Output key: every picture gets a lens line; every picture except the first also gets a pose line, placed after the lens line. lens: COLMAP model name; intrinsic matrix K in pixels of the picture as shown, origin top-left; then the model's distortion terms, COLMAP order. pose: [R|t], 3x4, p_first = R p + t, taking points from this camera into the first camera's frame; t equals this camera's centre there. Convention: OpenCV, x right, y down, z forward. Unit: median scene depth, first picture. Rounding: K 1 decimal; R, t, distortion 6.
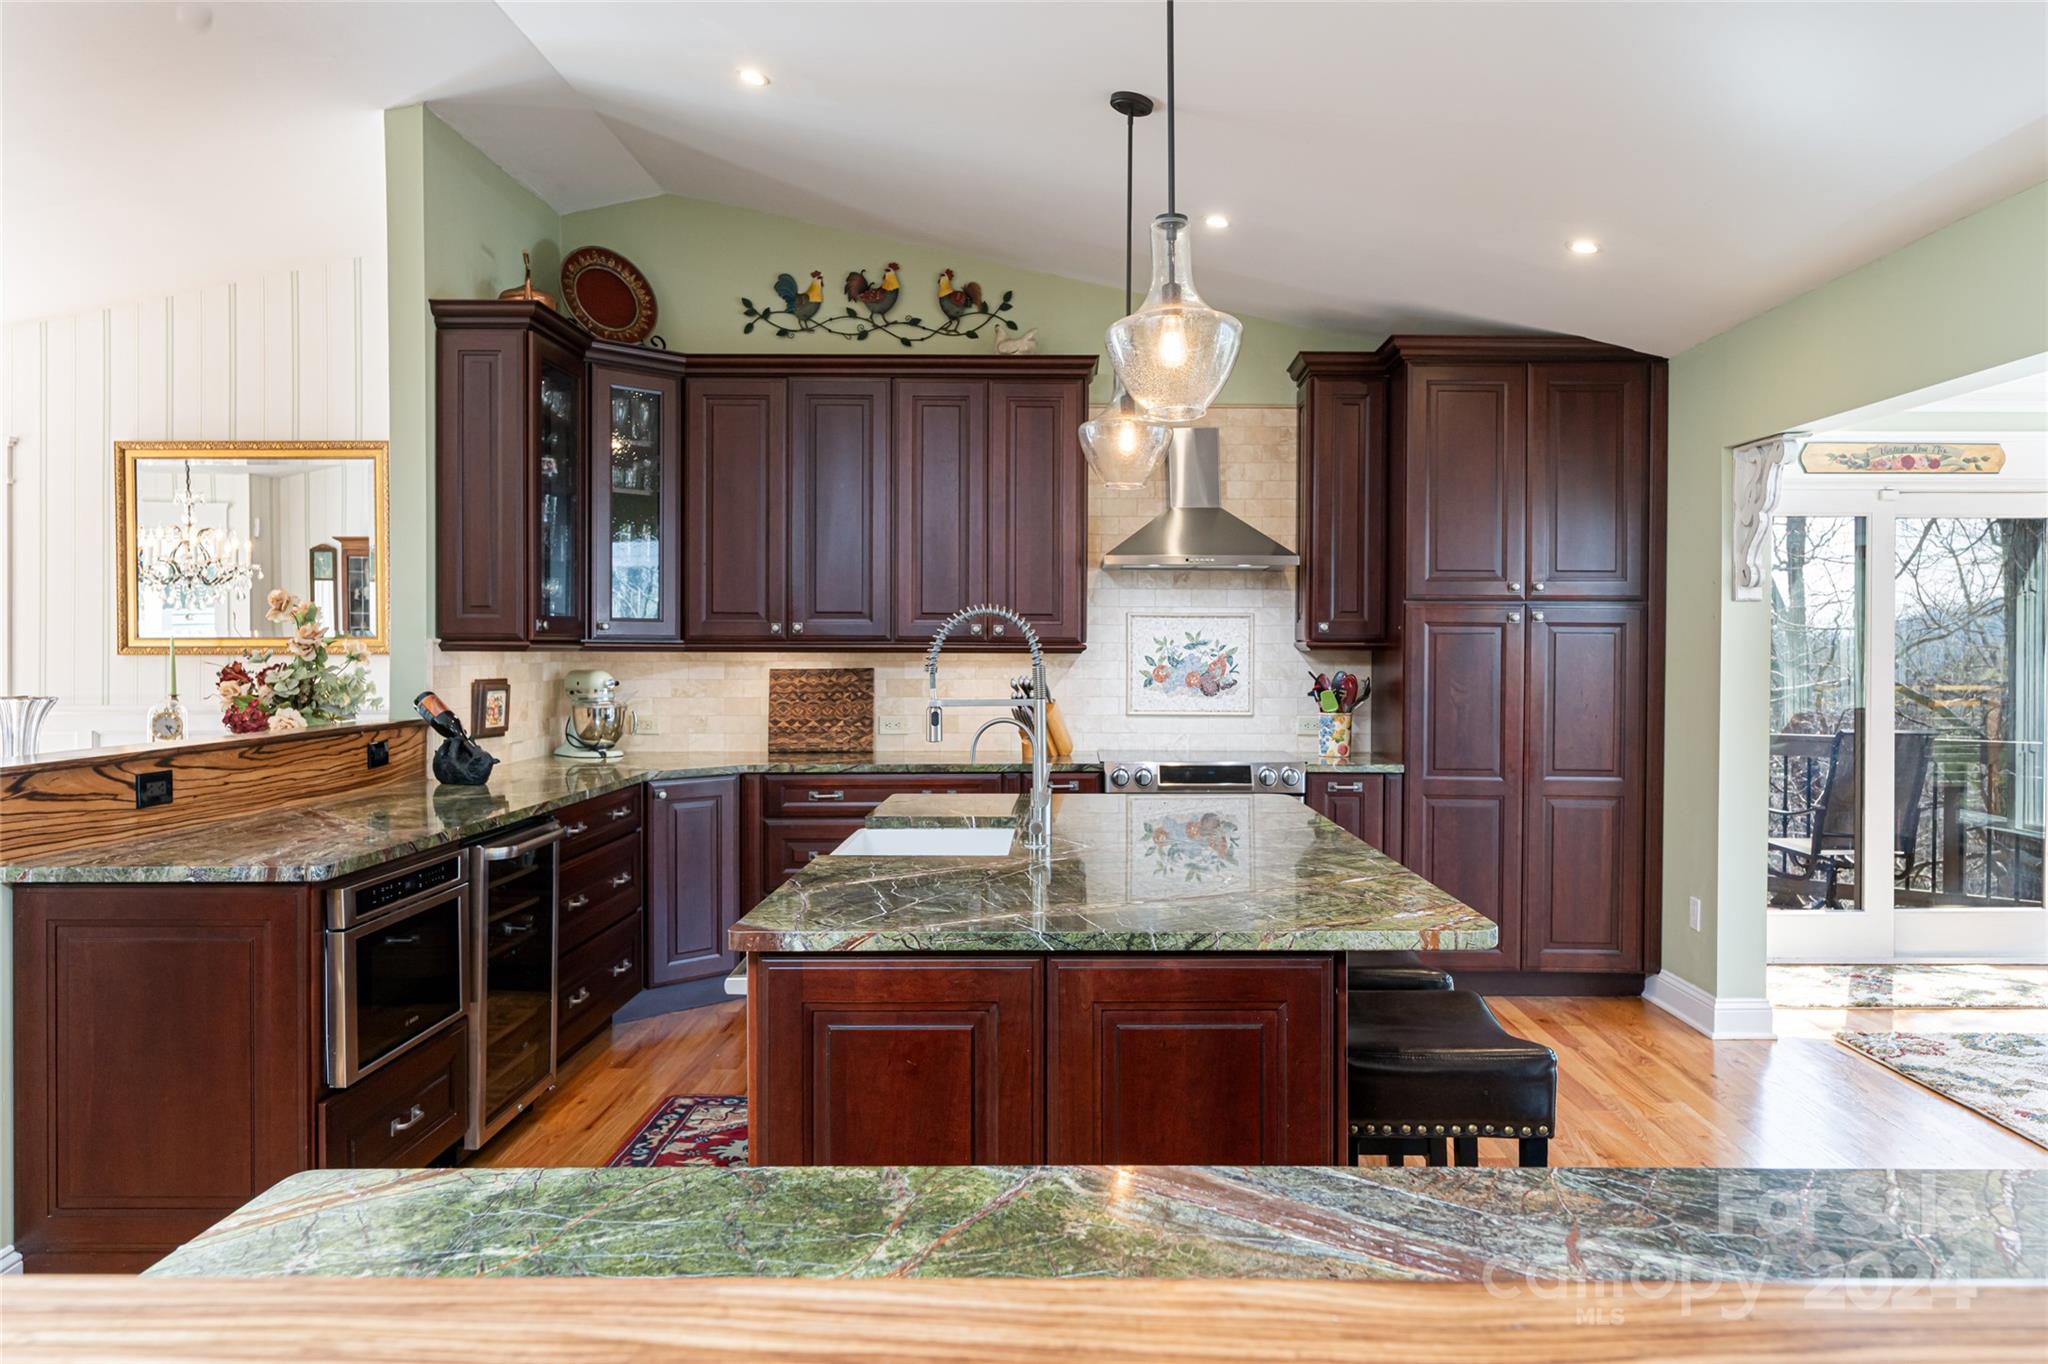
lens RADIAL K [[1370.7, 0, 1101.5], [0, 1370.7, 662.5], [0, 0, 1]] dist [0.002066, 0.000440]
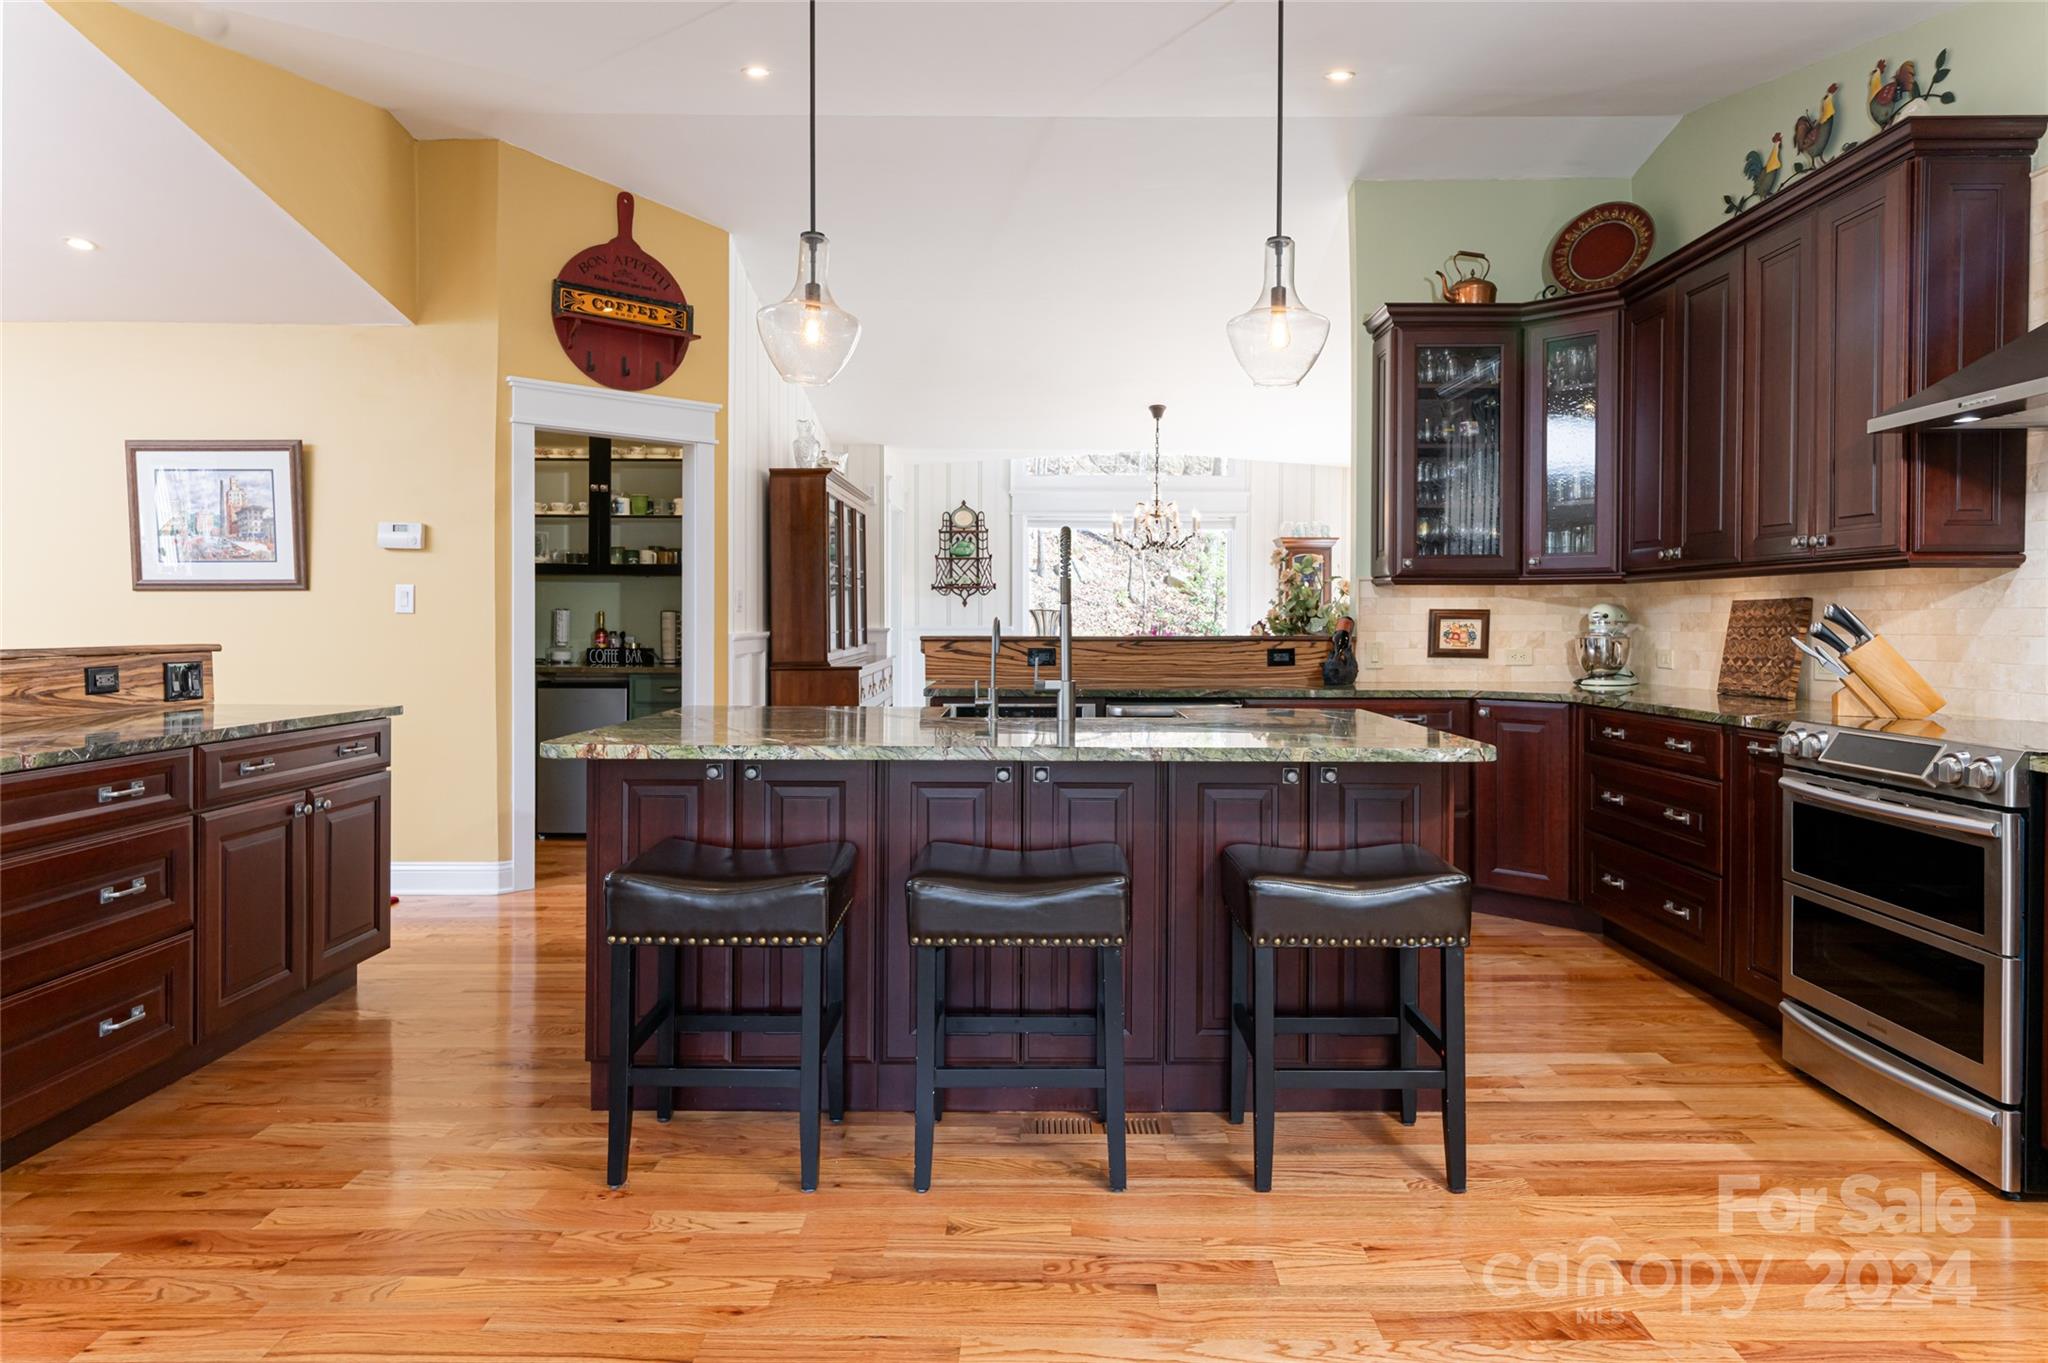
lens RADIAL K [[1194.8, 0, 1029.5], [0, 1194.8, 624.4], [0, 0, 1]] dist [-0.002439, -0.000461]
pose [[-0.000667, 0.003261, -0.999994, 0.557476], [-0.011331, 0.999930, 0.003268, 0.023763], [0.999936, 0.011334, -0.000630, 0.560415]]
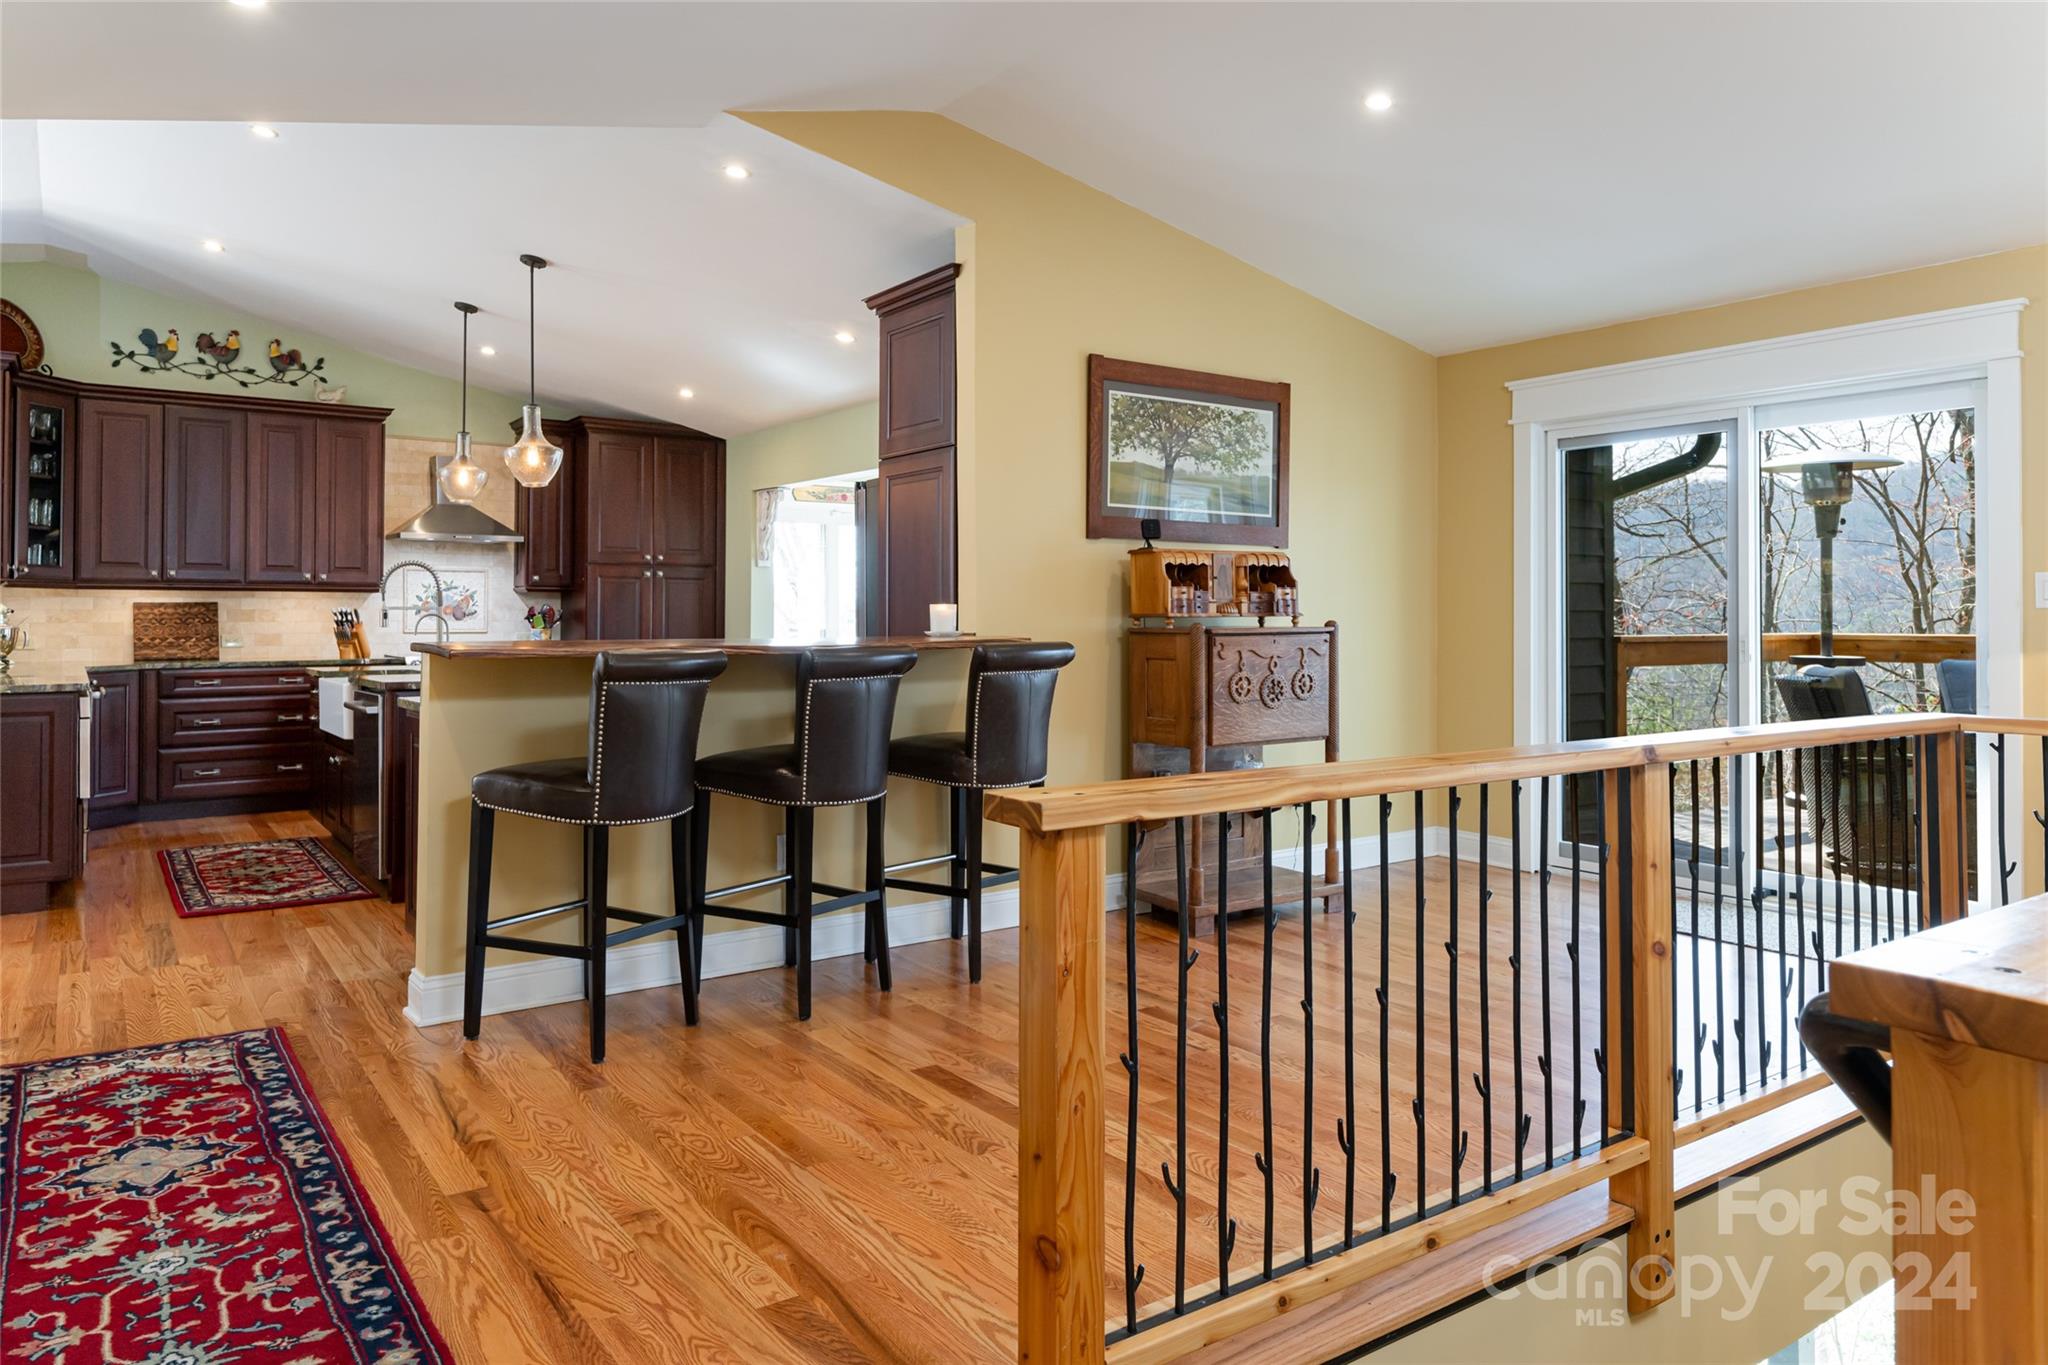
lens RADIAL K [[1327.1, 0, 999.2], [0, 1327.1, 593.7], [0, 0, 1]] dist [0.003435, 0.001452]
pose [[0.830465, 0.008584, 0.557005, -0.273804], [0.006672, 0.999656, -0.025353, 0.038155], [-0.557031, 0.024771, 0.830122, -0.679407]]
